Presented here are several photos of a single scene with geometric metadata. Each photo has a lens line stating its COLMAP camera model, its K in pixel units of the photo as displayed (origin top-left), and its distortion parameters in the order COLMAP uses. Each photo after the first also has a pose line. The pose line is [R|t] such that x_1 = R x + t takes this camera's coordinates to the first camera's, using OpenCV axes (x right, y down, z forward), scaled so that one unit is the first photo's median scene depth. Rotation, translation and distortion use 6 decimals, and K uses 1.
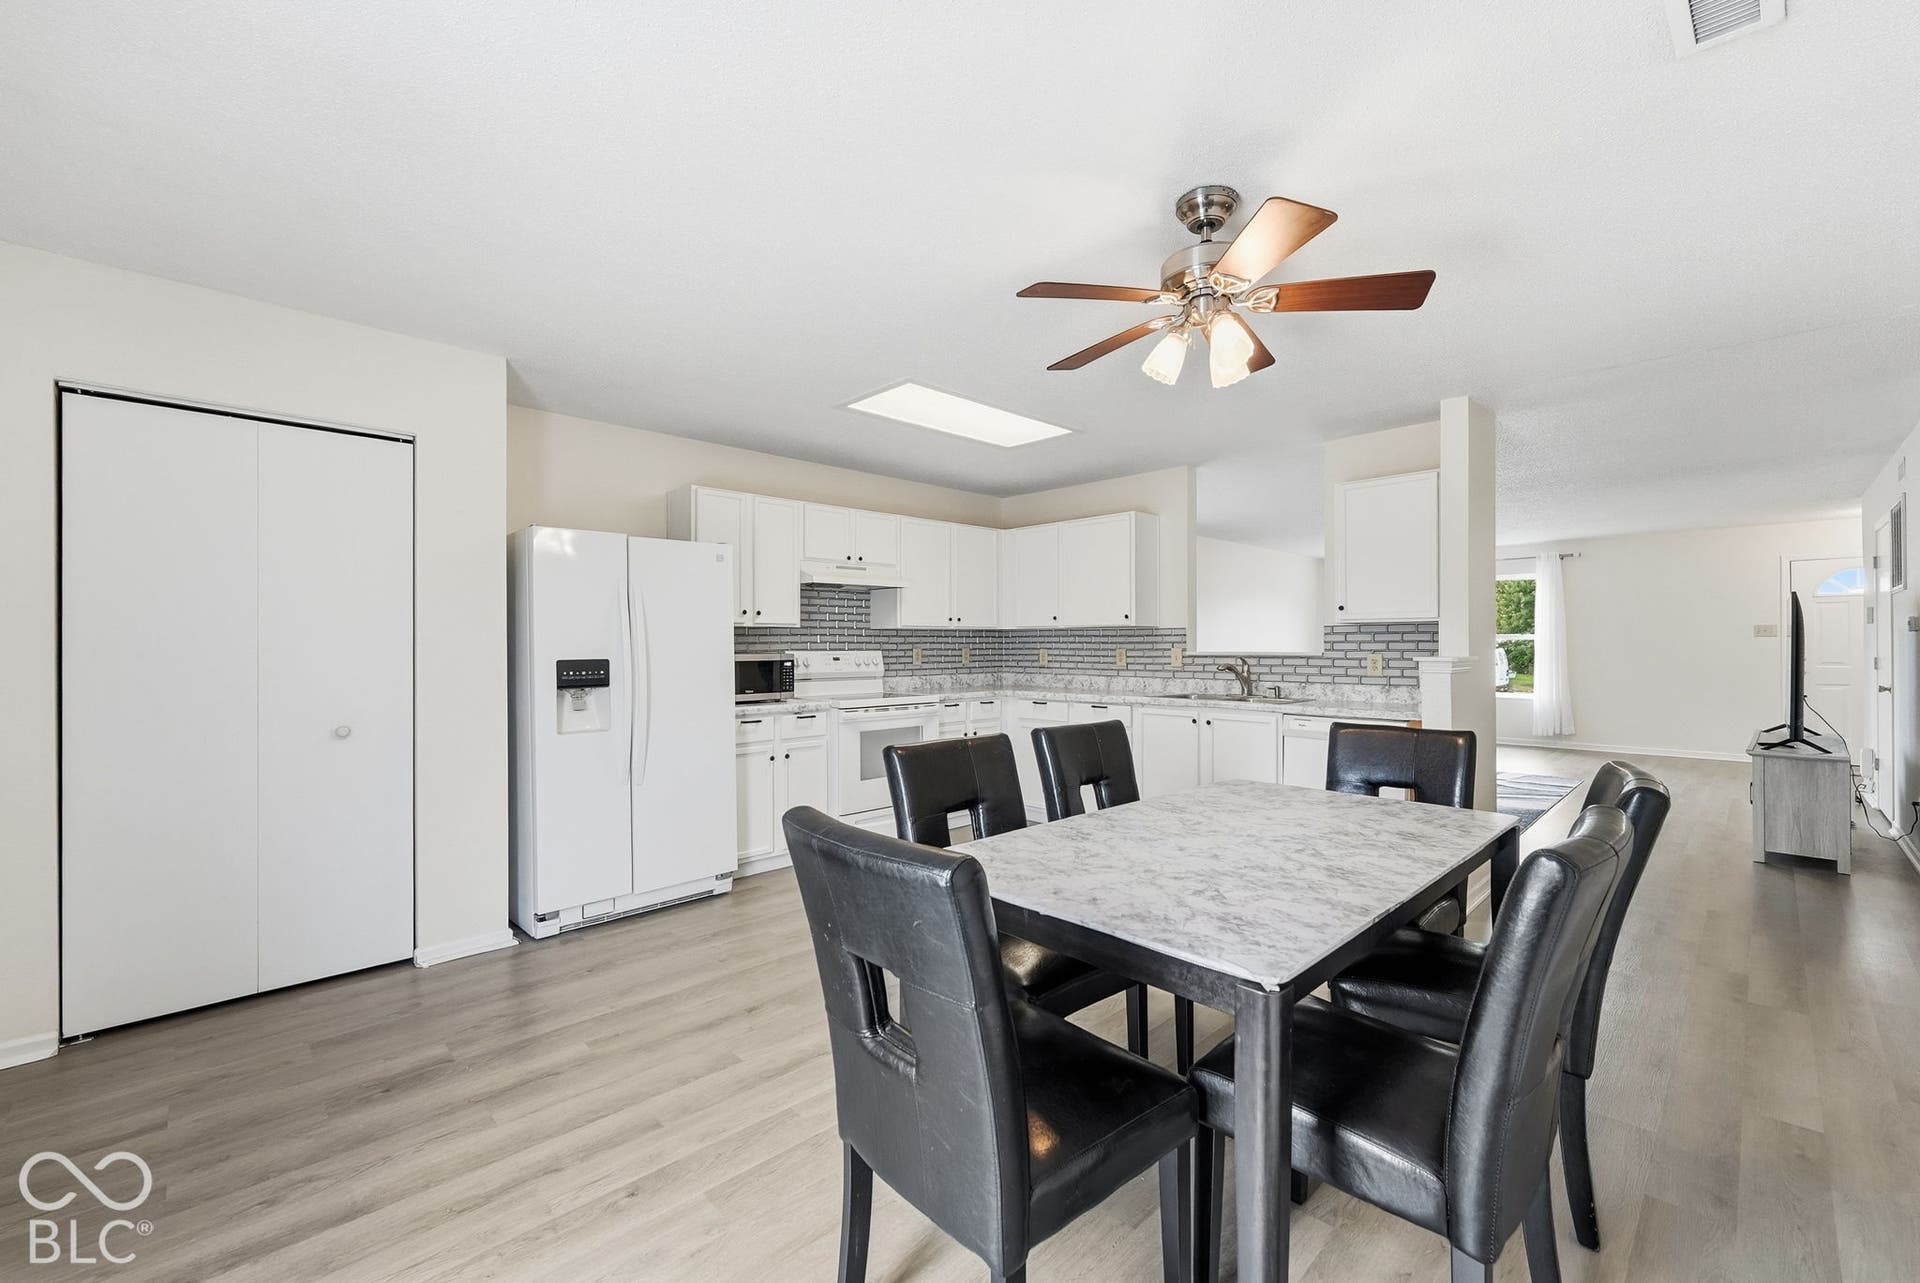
lens RADIAL K [[781.1, 0, 967.1], [0, 781.1, 640.5], [0, 0, 1]] dist [-0.001927, 0.000290]
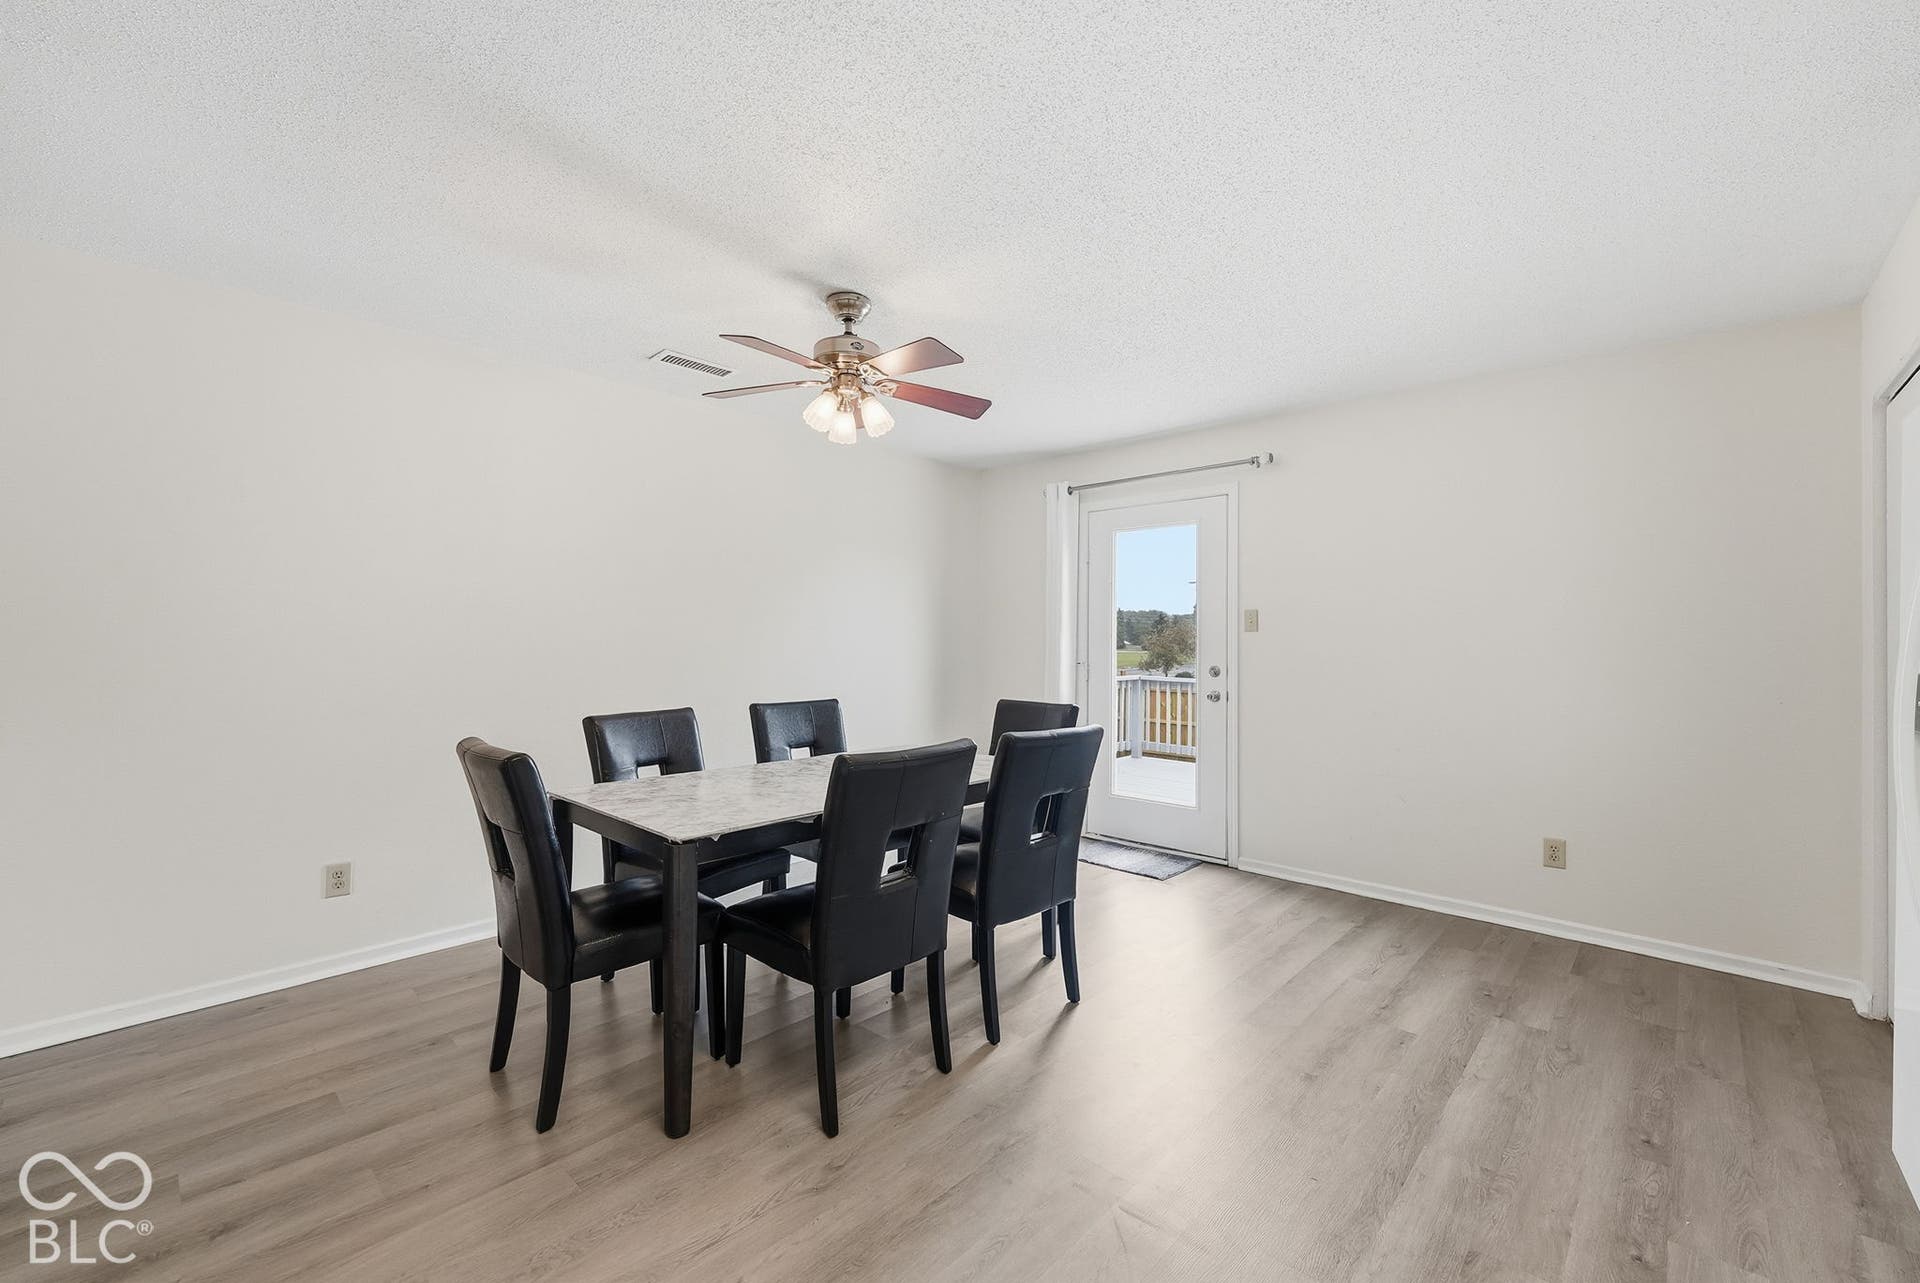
lens RADIAL K [[781.1, 0, 967.1], [0, 781.1, 640.5], [0, 0, 1]] dist [-0.001927, 0.000290]
pose [[-0.998896, -0.002664, -0.046896, 0.078865], [-0.002426, 0.999984, -0.005129, 0.004654], [0.046908, -0.005010, -0.998887, 1.079883]]
